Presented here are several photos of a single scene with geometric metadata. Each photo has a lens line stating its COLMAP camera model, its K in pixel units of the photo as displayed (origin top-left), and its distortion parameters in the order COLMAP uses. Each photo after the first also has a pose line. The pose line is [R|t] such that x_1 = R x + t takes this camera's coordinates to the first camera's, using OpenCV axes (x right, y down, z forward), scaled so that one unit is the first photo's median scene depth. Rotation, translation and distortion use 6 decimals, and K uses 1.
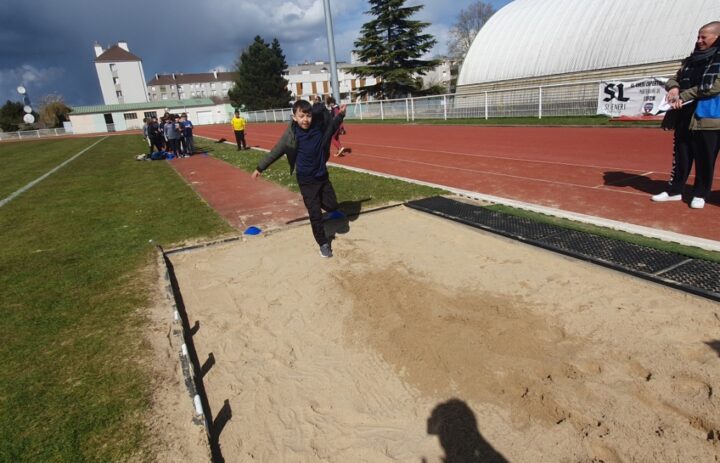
lens RADIAL K [[442.1, 0, 360.1], [0, 442.1, 244.8], [0, 0, 1]] dist [0.031584, 0.000184]
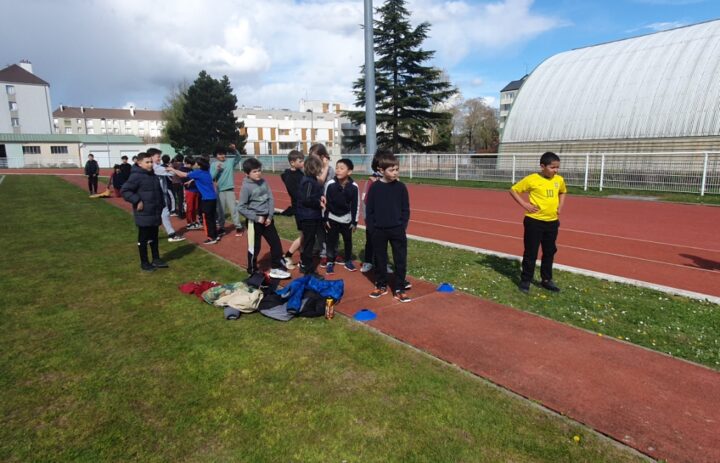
lens RADIAL K [[459.5, 0, 360.0], [0, 459.5, 231.5], [0, 0, 1]] dist [0.019467, -0.000861]
pose [[0.982924, 0.042724, 0.178983, -0.116727], [-0.015907, 0.988760, -0.148663, -0.050317], [-0.183323, 0.143278, 0.972556, 0.179277]]
